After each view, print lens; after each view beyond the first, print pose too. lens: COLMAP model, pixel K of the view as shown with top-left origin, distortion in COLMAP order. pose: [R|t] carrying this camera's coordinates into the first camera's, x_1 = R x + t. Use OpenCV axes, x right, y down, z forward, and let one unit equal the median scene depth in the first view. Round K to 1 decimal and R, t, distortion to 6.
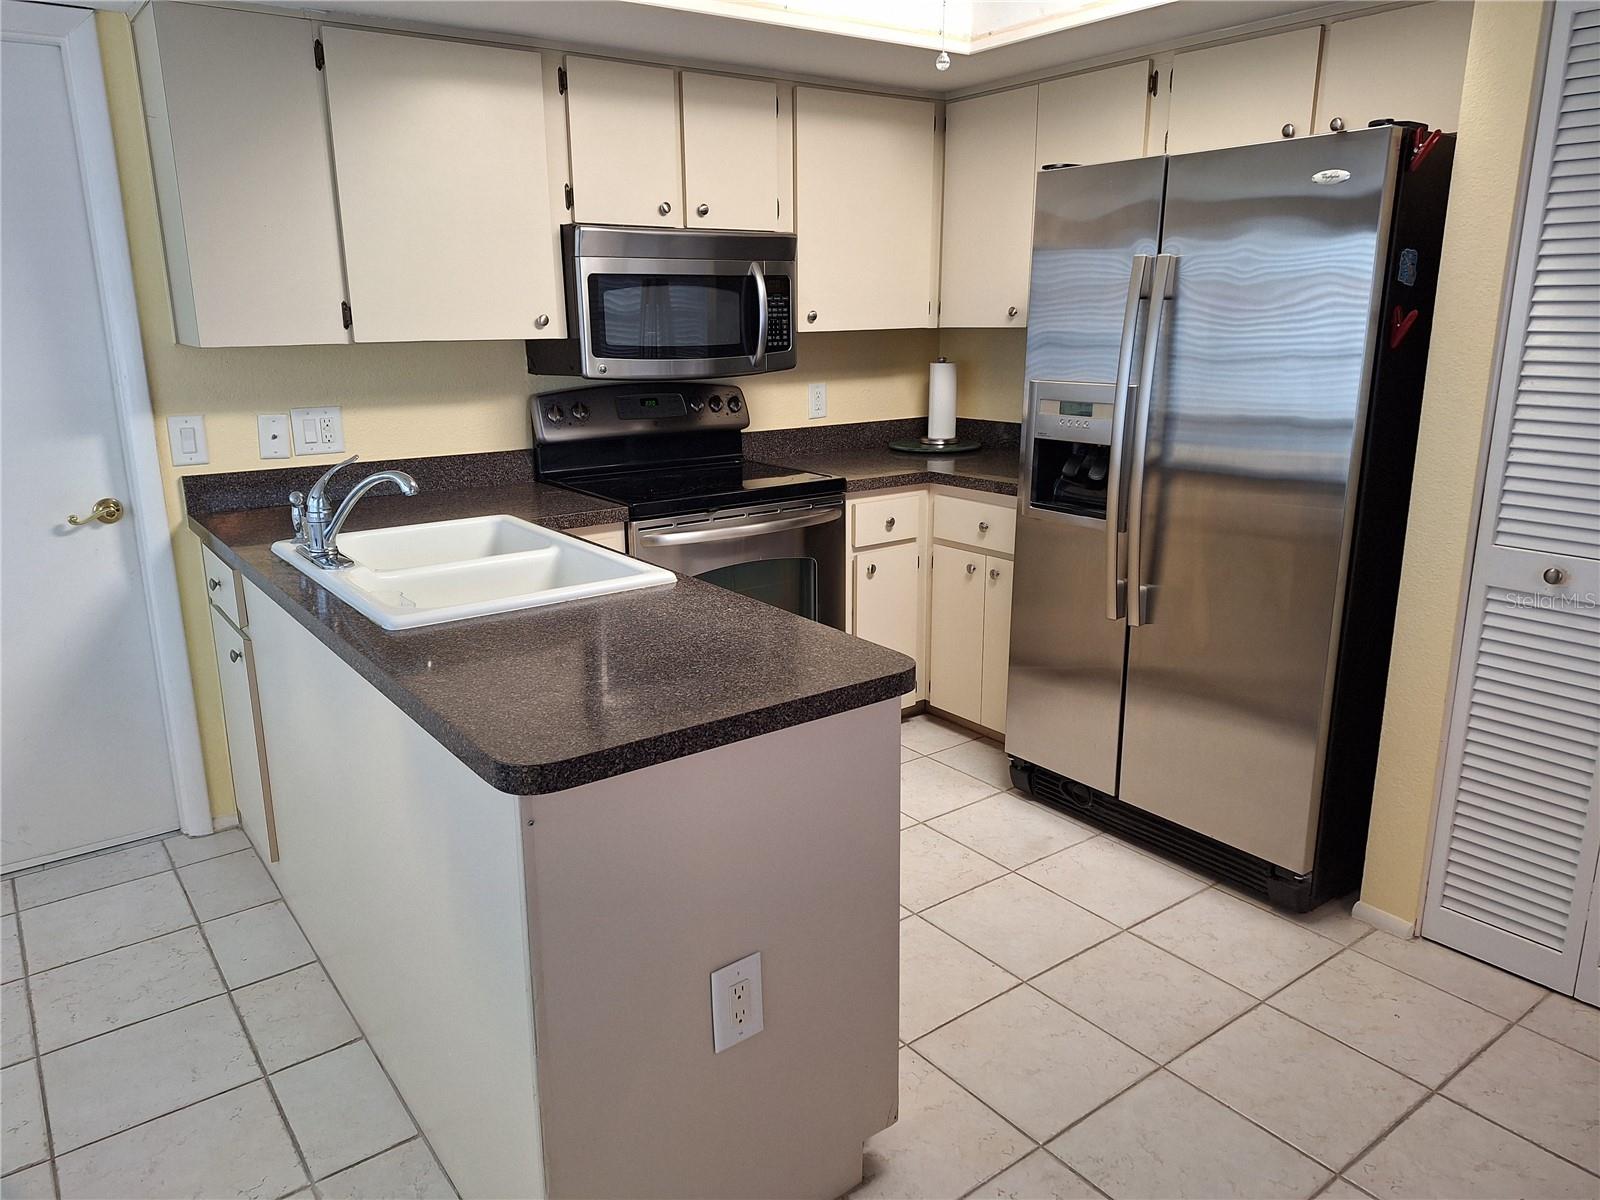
lens RADIAL K [[1121.5, 0, 770.2], [0, 1121.5, 593.8], [0, 0, 1]] dist [0.105614, -0.116027]
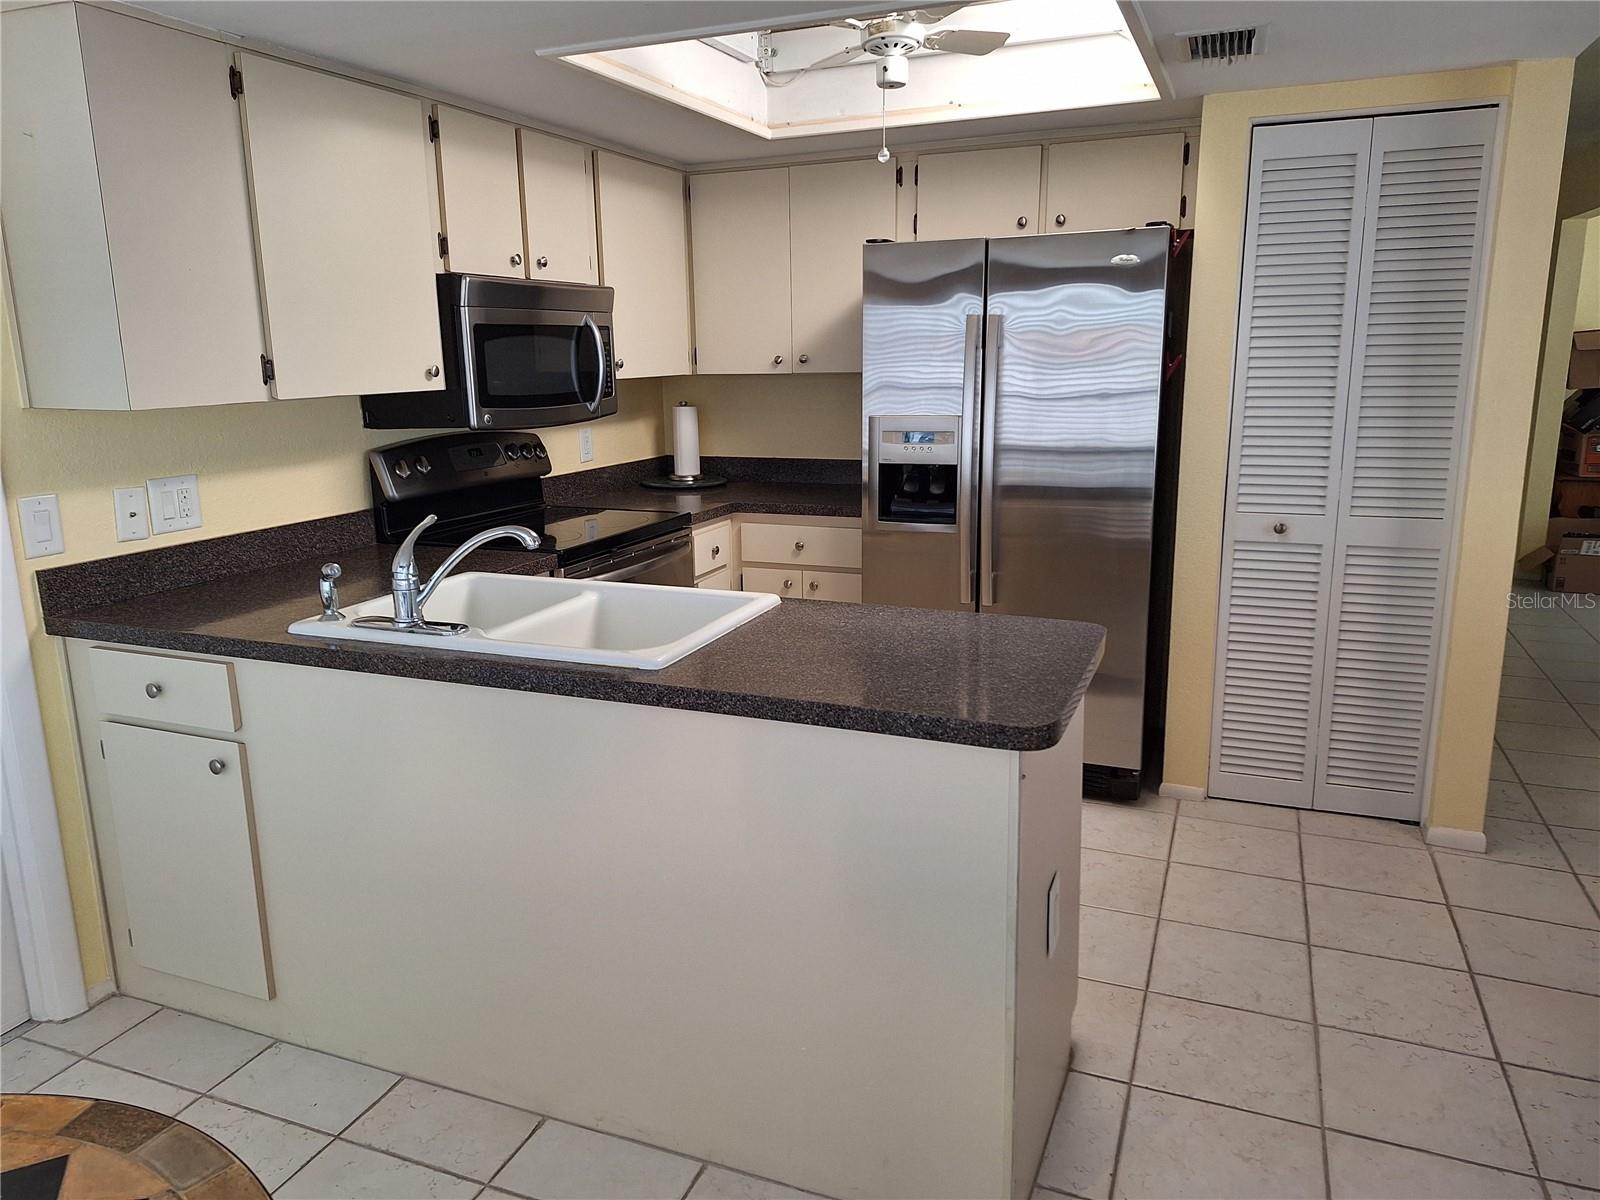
lens RADIAL K [[1121.5, 0, 797.7], [0, 1121.5, 590.7], [0, 0, 1]] dist [0.105614, -0.116027]
pose [[0.852948, -0.115794, 0.508990, -0.448014], [0.137911, 0.990428, -0.005788, -0.009464], [-0.503448, 0.075132, 0.860753, 0.030998]]
